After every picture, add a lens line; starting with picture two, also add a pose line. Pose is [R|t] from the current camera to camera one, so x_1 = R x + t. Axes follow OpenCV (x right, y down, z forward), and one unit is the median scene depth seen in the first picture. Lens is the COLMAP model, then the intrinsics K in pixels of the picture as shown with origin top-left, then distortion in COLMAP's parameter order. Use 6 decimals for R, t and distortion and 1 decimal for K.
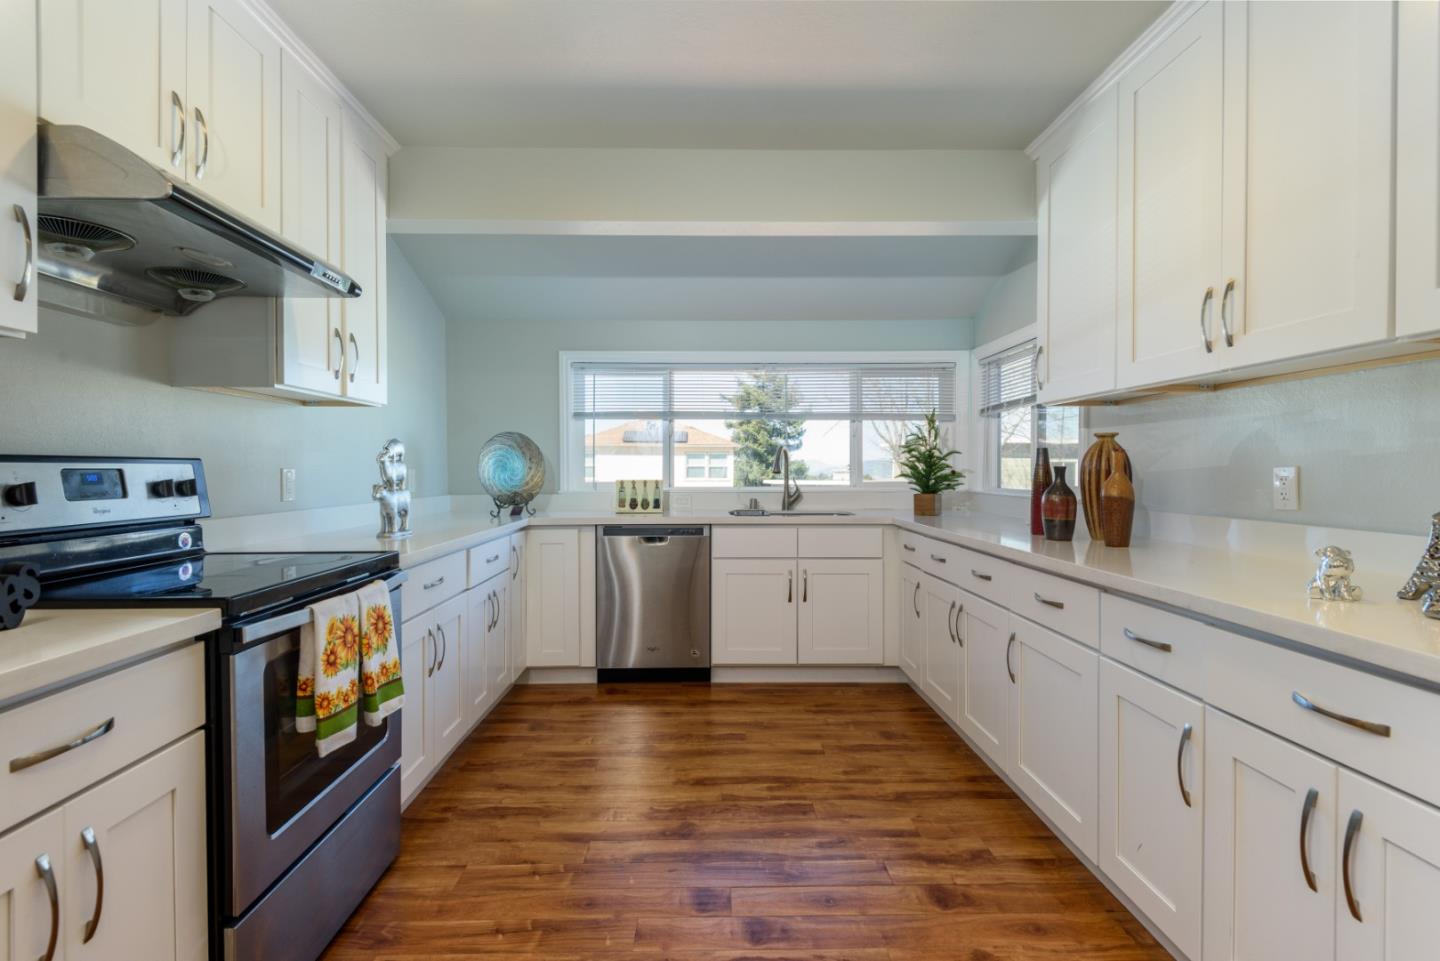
lens RADIAL K [[685.7, 0, 726.3], [0, 685.7, 476.3], [0, 0, 1]] dist [0.003104, -0.011450]
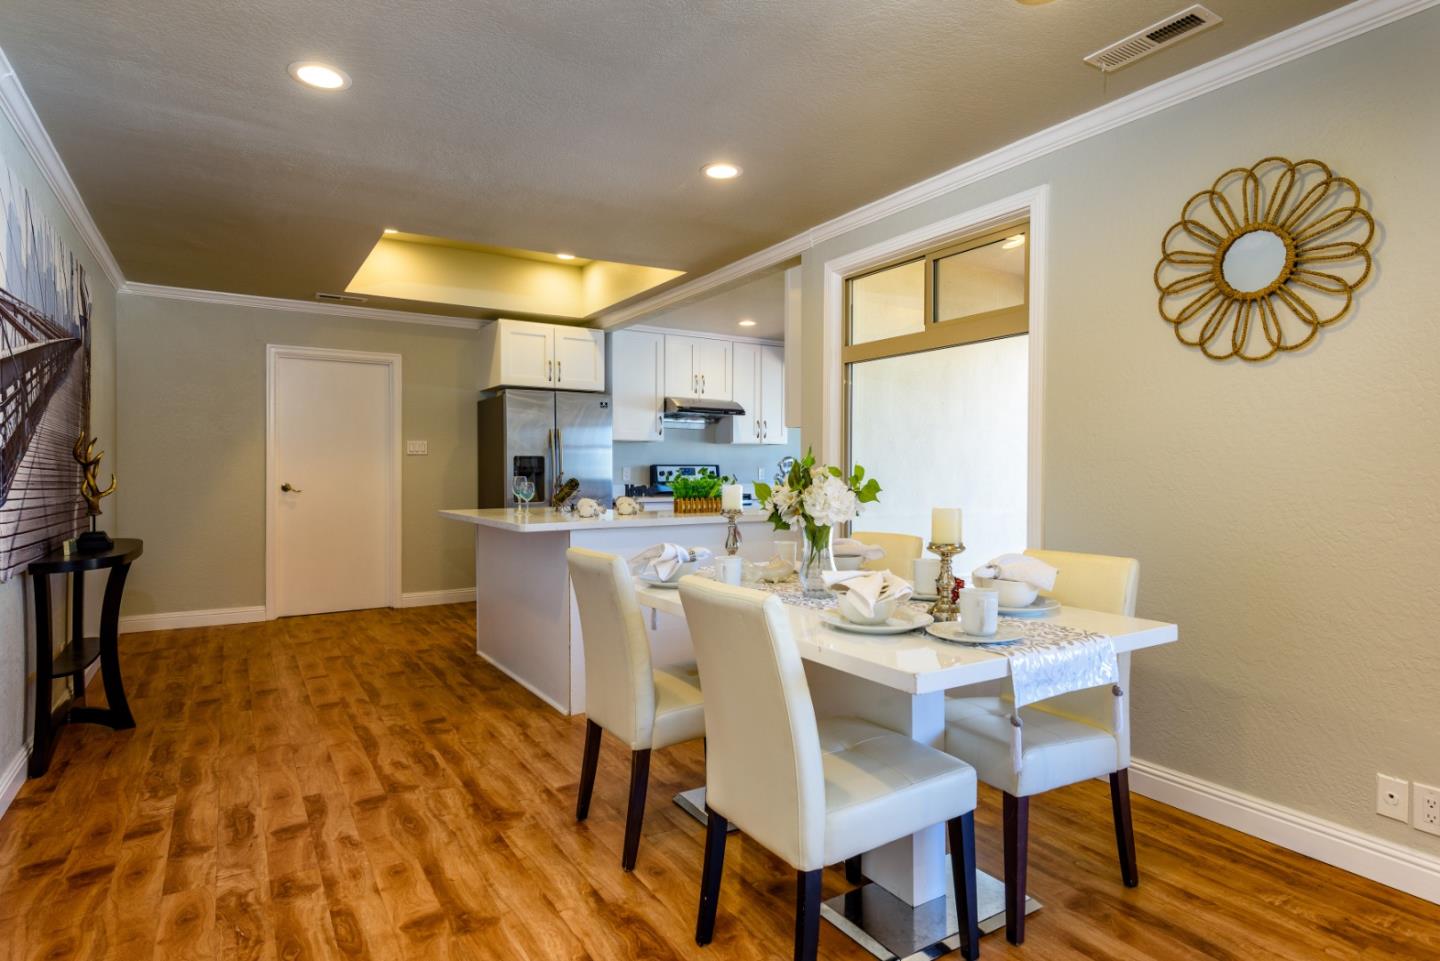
lens RADIAL K [[685.7, 0, 726.3], [0, 685.7, 476.3], [0, 0, 1]] dist [0.003104, -0.011450]
pose [[0.535555, 0.004155, -0.844490, 1.684545], [-0.006667, 0.999978, 0.000692, 0.022361], [0.844474, 0.005259, 0.535570, -0.639028]]
